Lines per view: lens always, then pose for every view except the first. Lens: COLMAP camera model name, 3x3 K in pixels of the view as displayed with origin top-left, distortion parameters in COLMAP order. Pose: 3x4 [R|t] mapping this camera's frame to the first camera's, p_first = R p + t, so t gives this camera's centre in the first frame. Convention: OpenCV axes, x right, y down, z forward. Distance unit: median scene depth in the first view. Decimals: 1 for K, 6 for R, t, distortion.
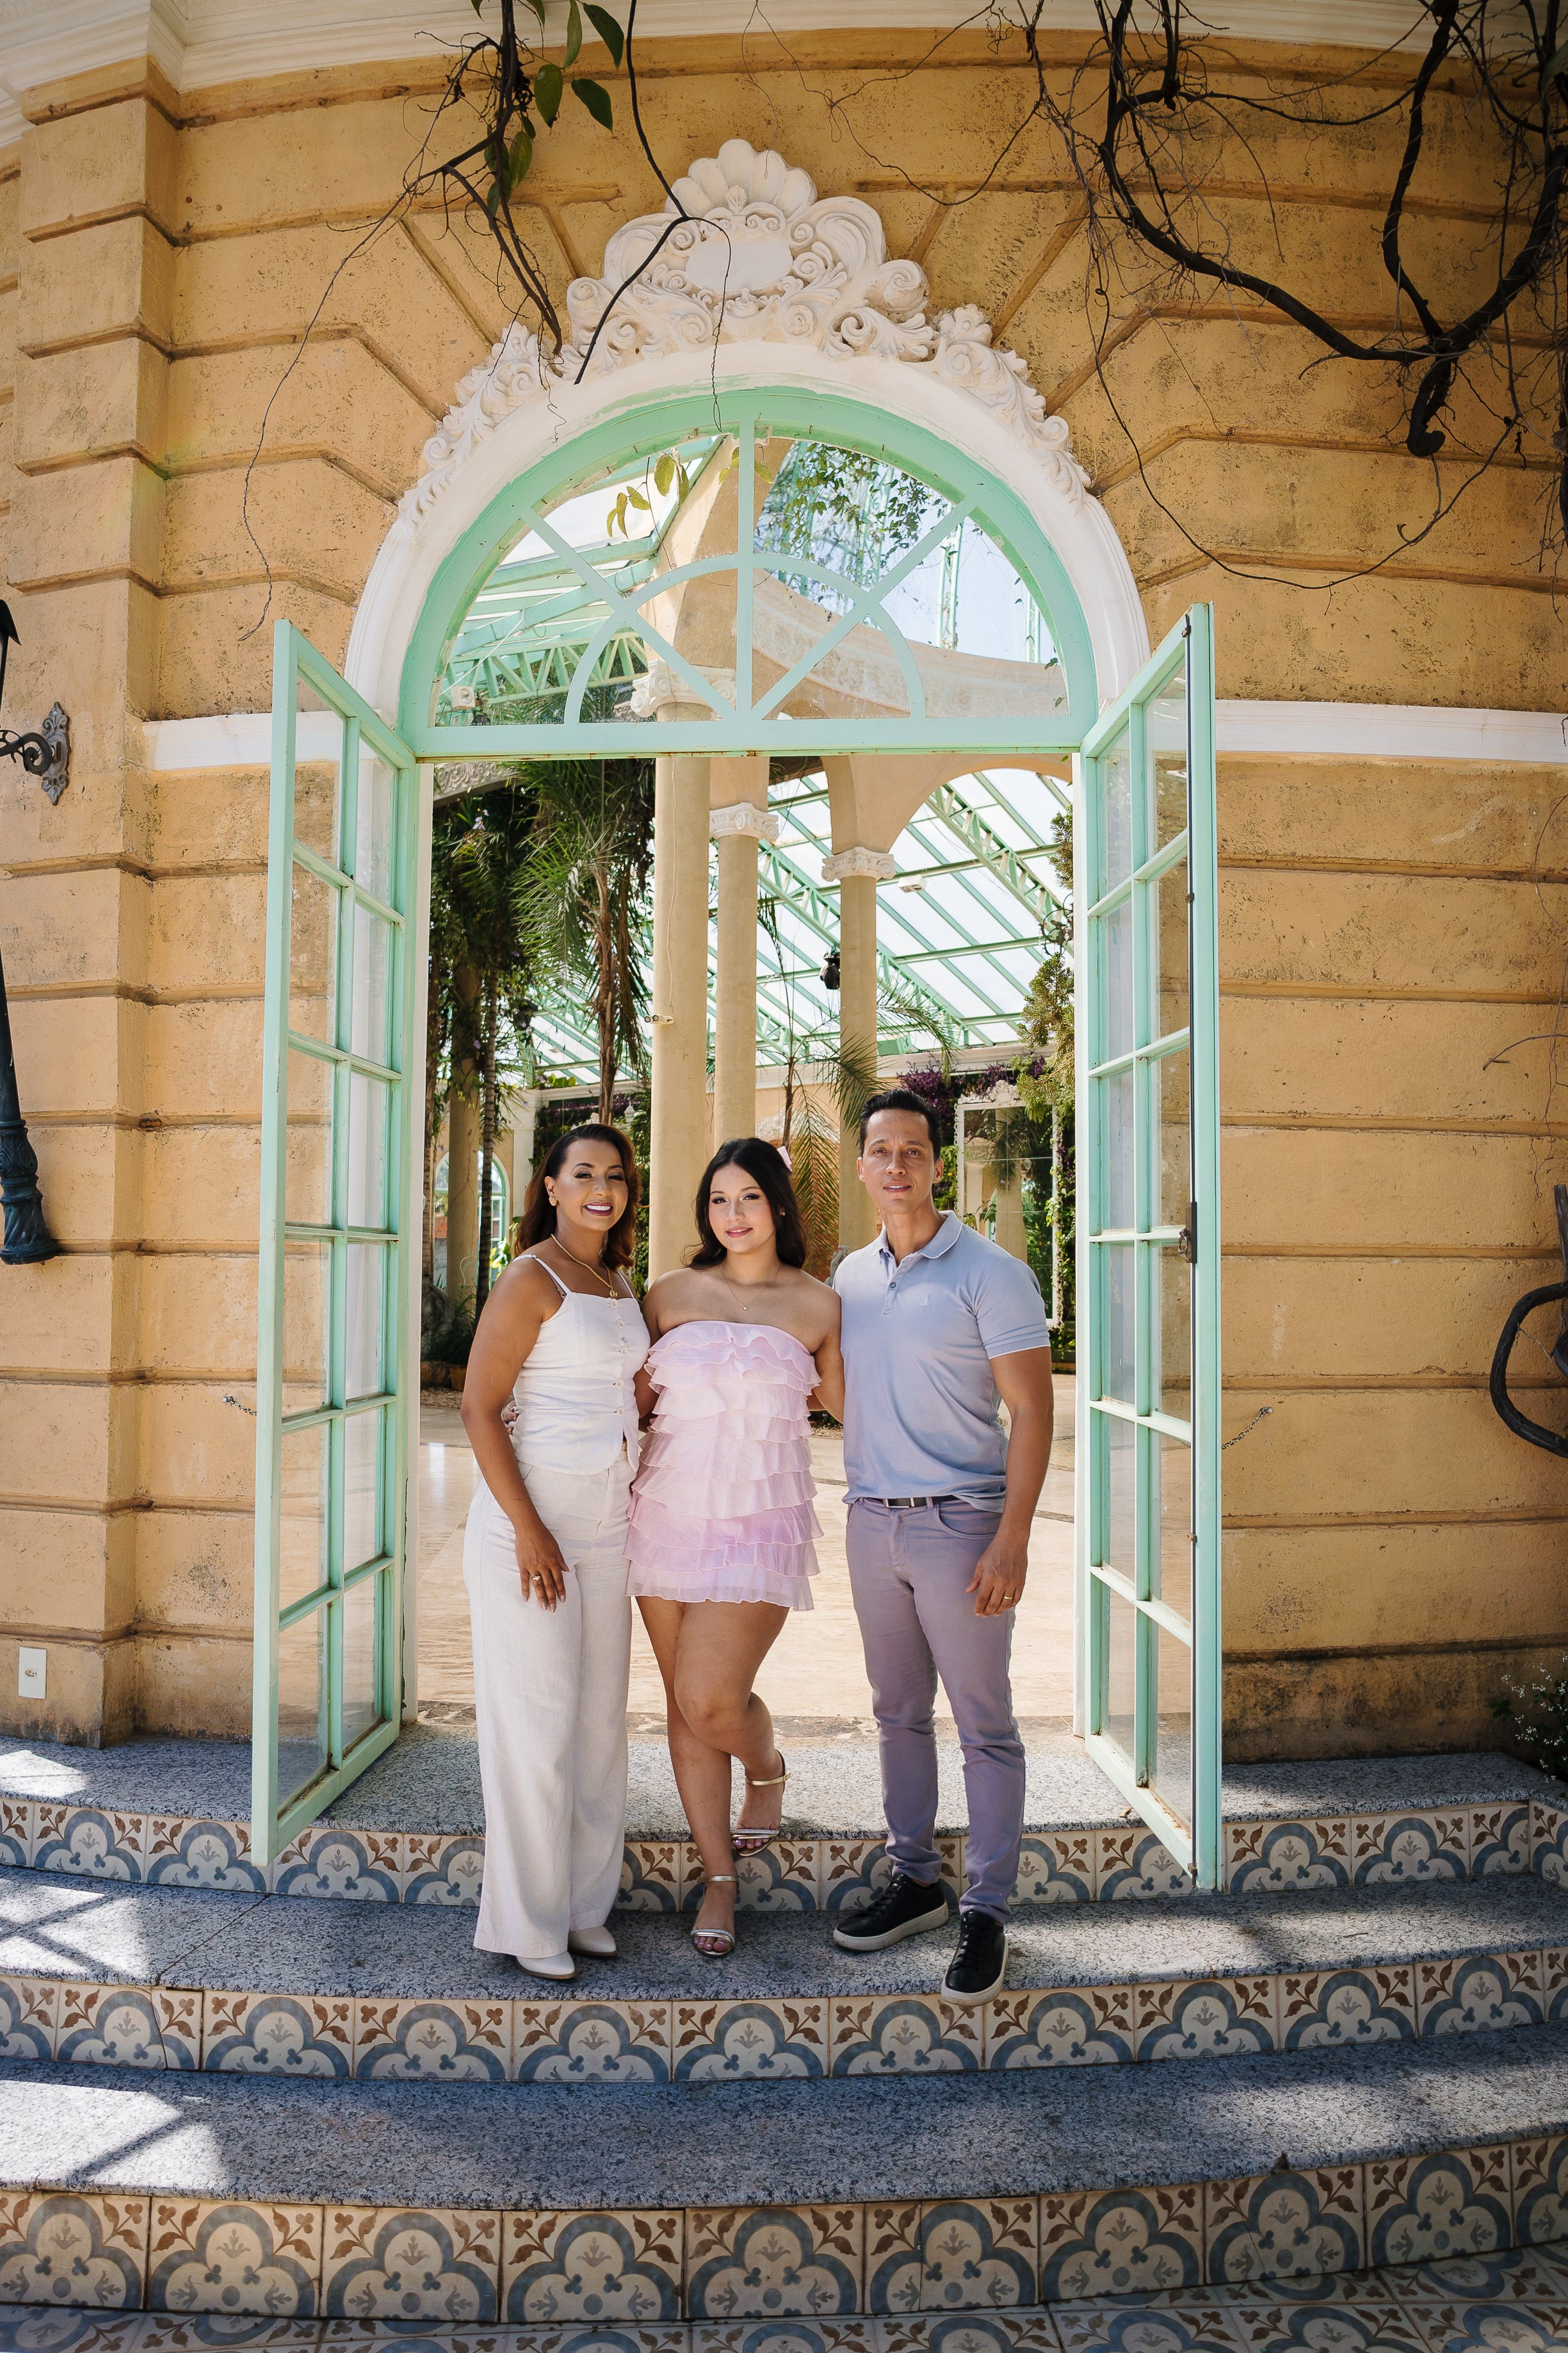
lens RADIAL K [[1630.4, 0, 774.6], [0, 1630.4, 1172.4], [0, 0, 1]] dist [-0.071909, 0.076817]
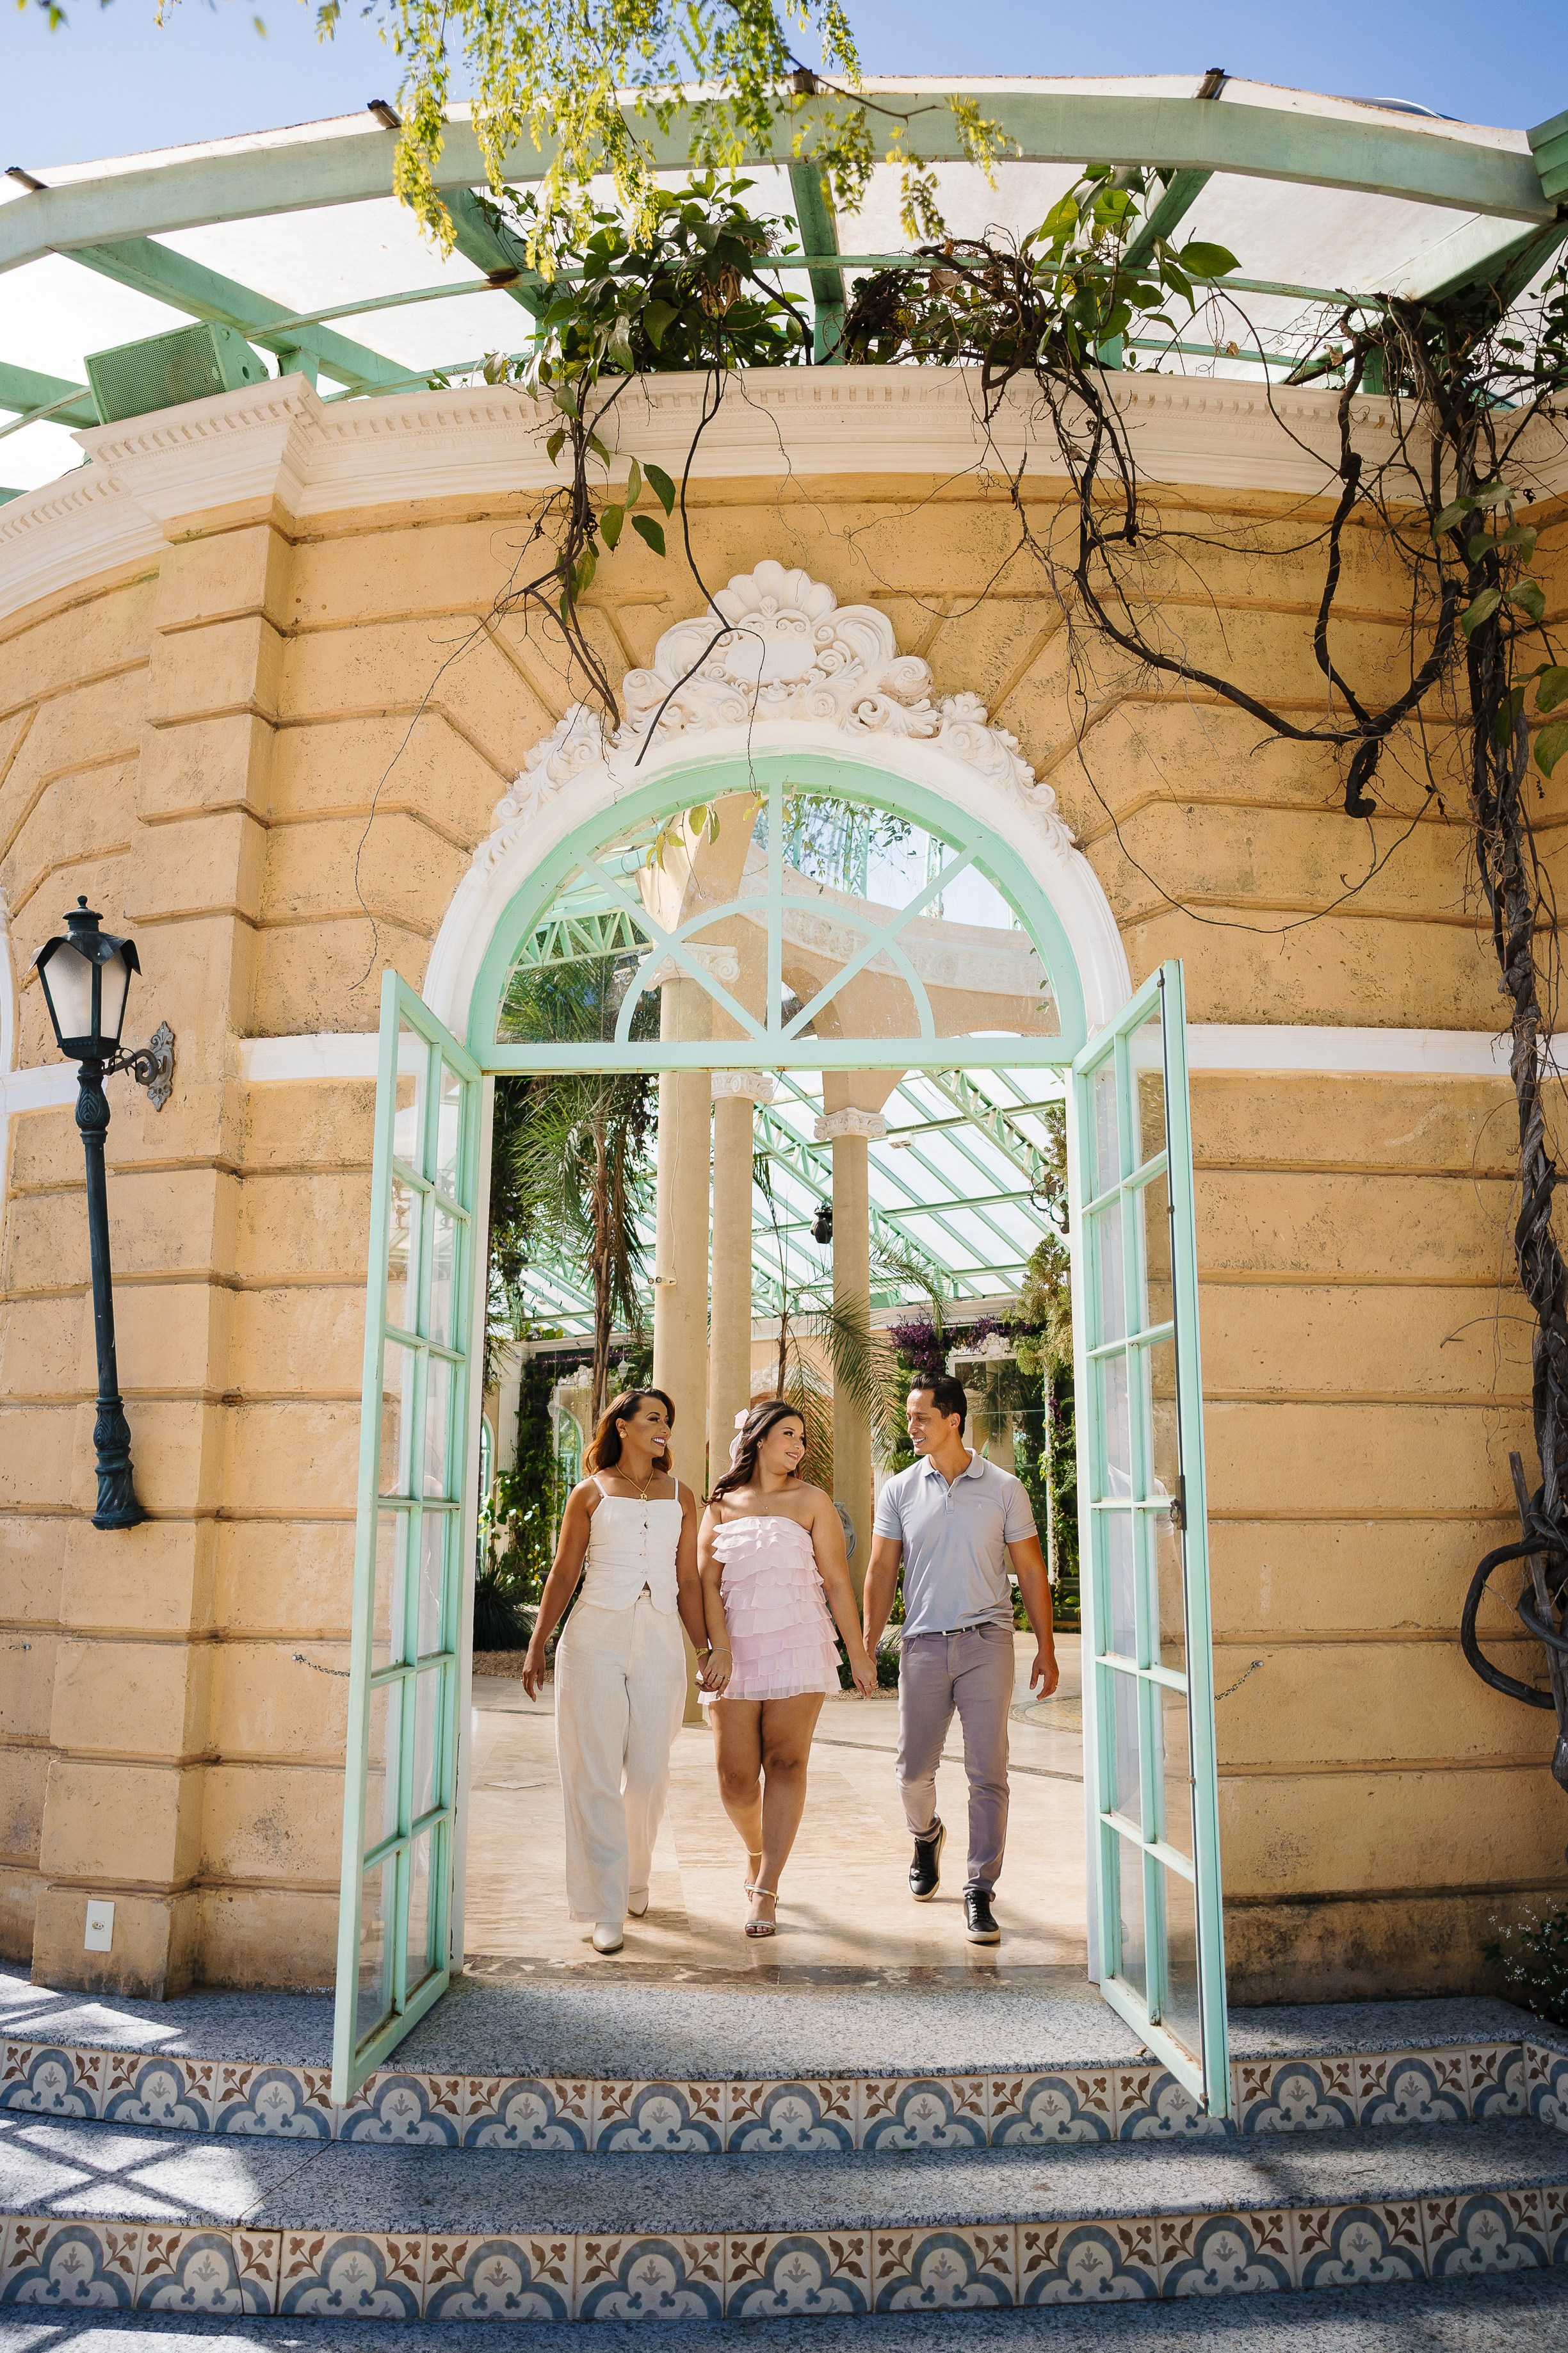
lens RADIAL K [[1630.4, 0, 781.3], [0, 1630.4, 1186.7], [0, 0, 1]] dist [-0.071909, 0.076817]
pose [[0.999912, -0.000441, 0.013258, -0.030169], [0.002323, 0.989821, -0.142302, -0.016268], [-0.013061, 0.142321, 0.989734, -0.113434]]
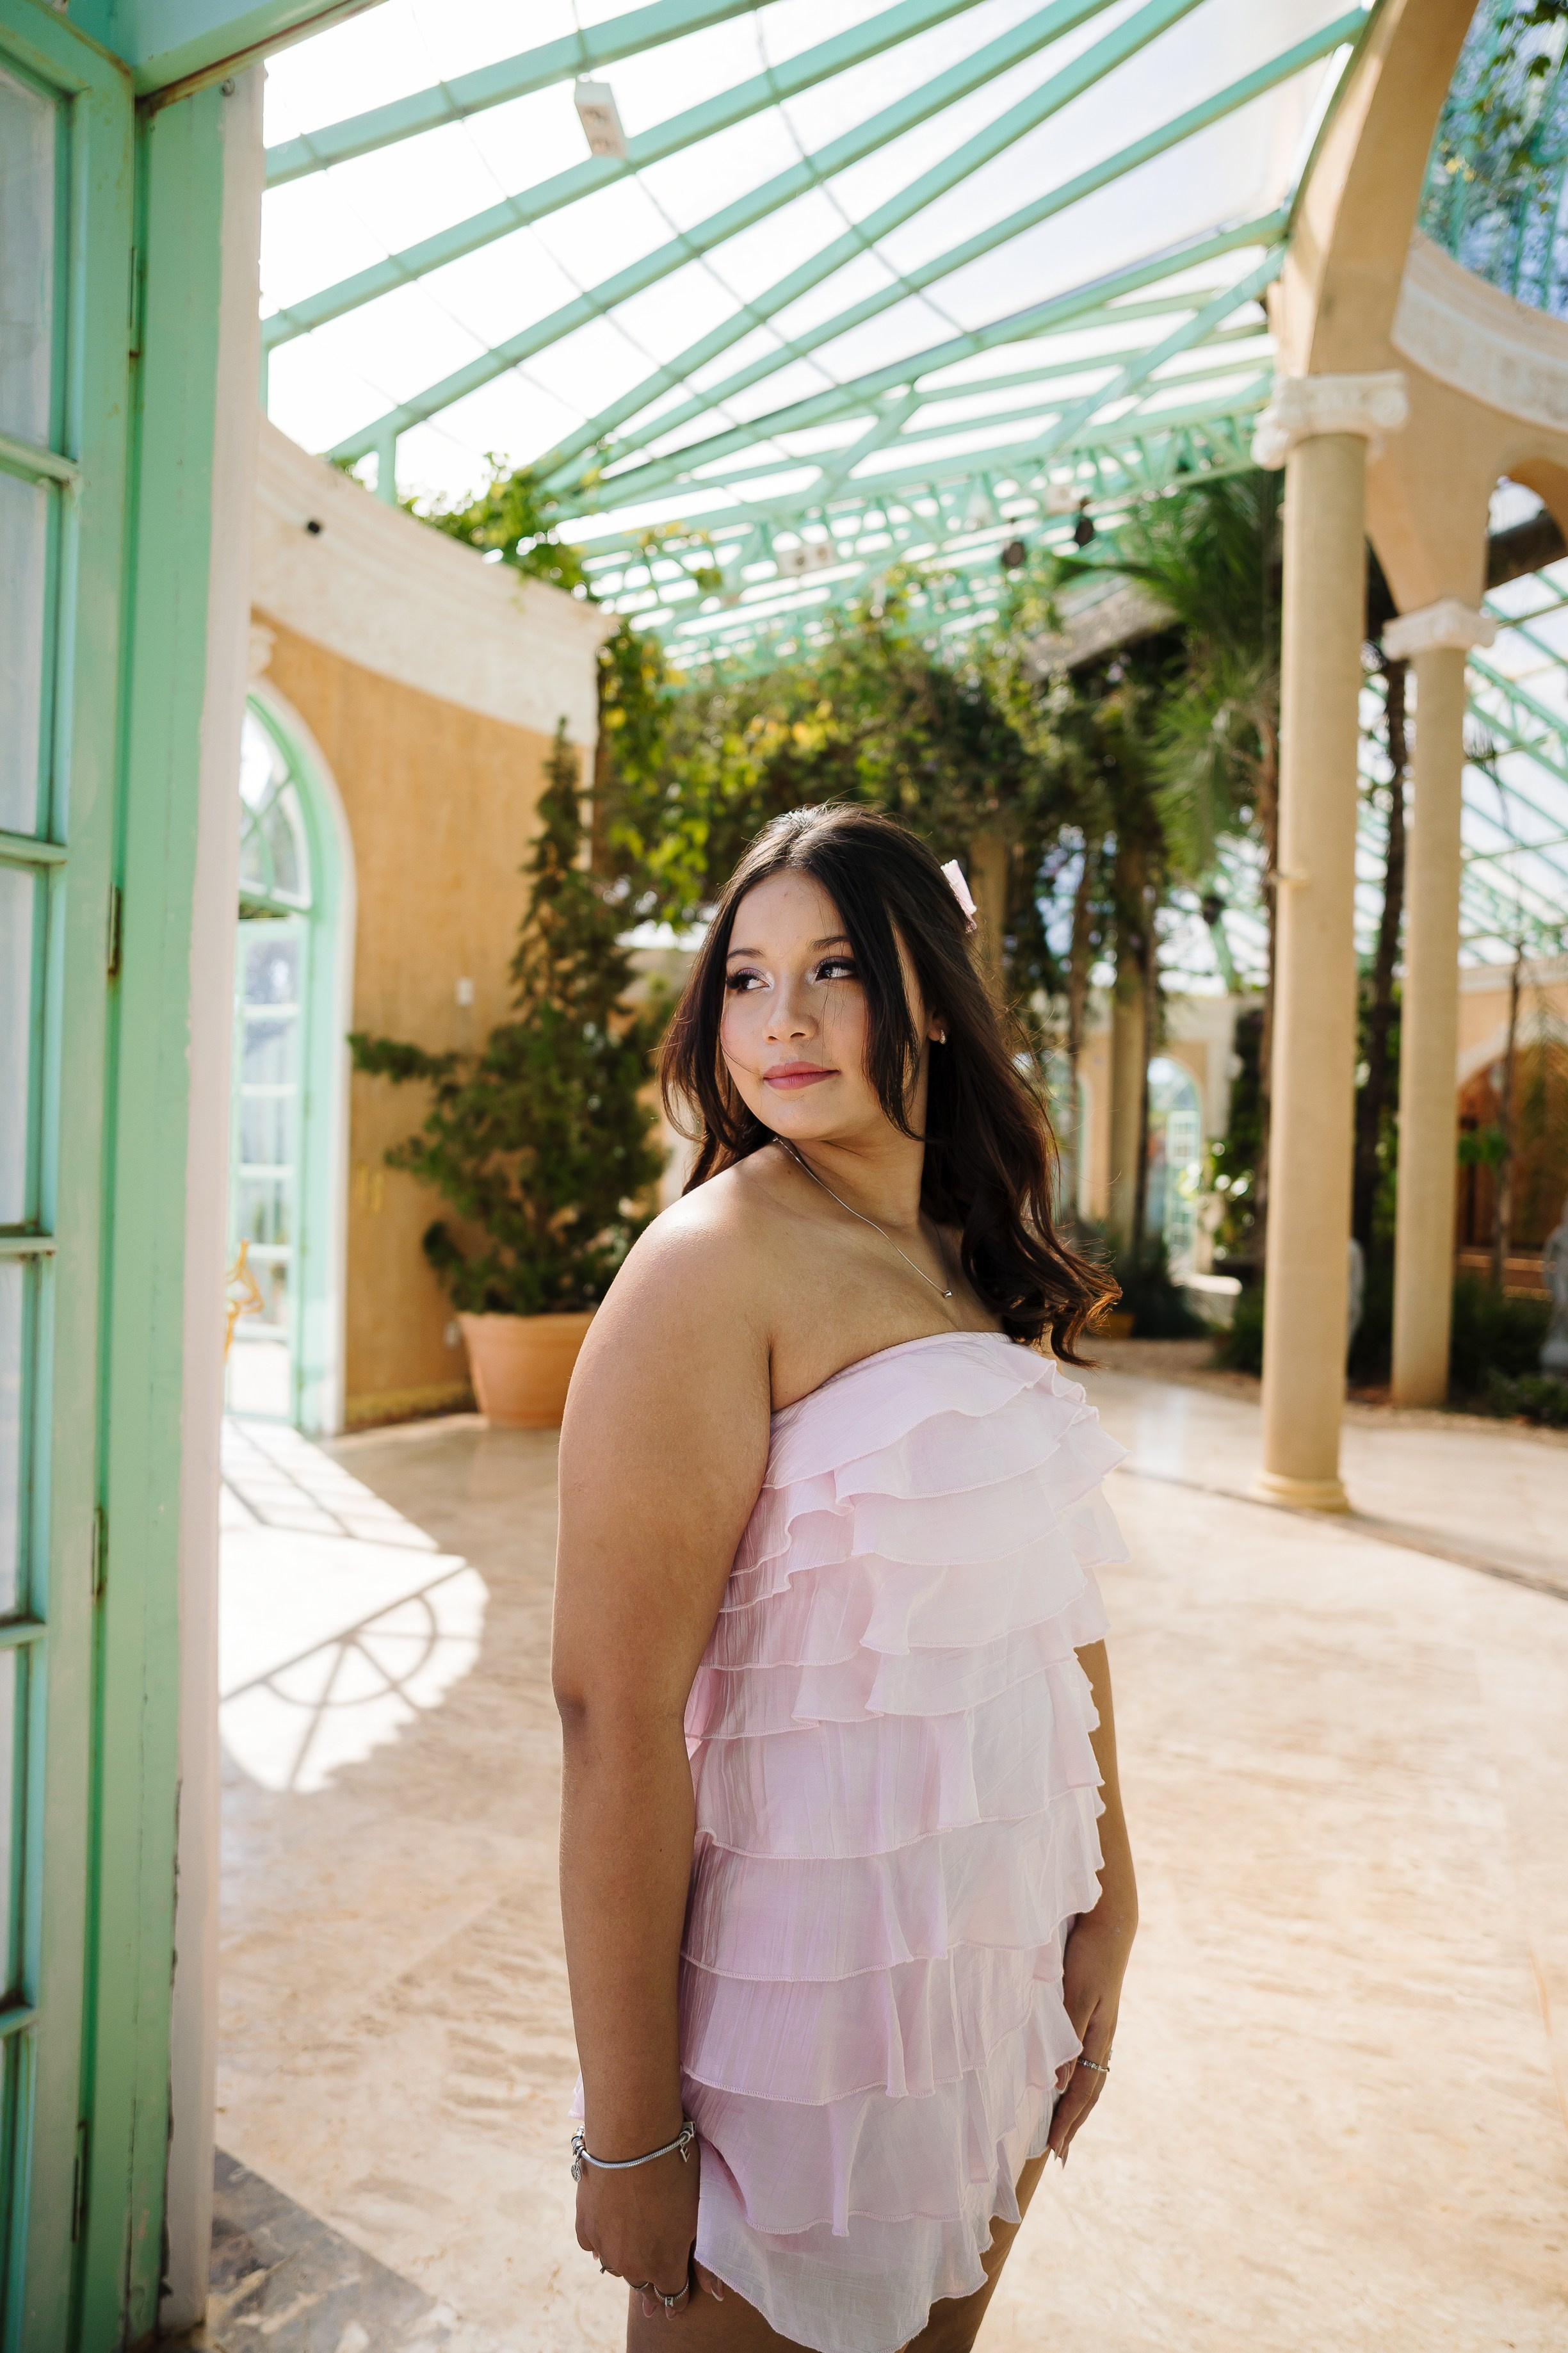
lens RADIAL K [[1630.4, 0, 787.4], [0, 1630.4, 1179.9], [0, 0, 1]] dist [-0.071909, 0.076817]
pose [[0.904845, 0.020139, -0.425265, 0.112221], [0.003595, 0.998483, 0.054934, 0.001437], [0.425727, -0.051236, 0.903400, 0.717033]]
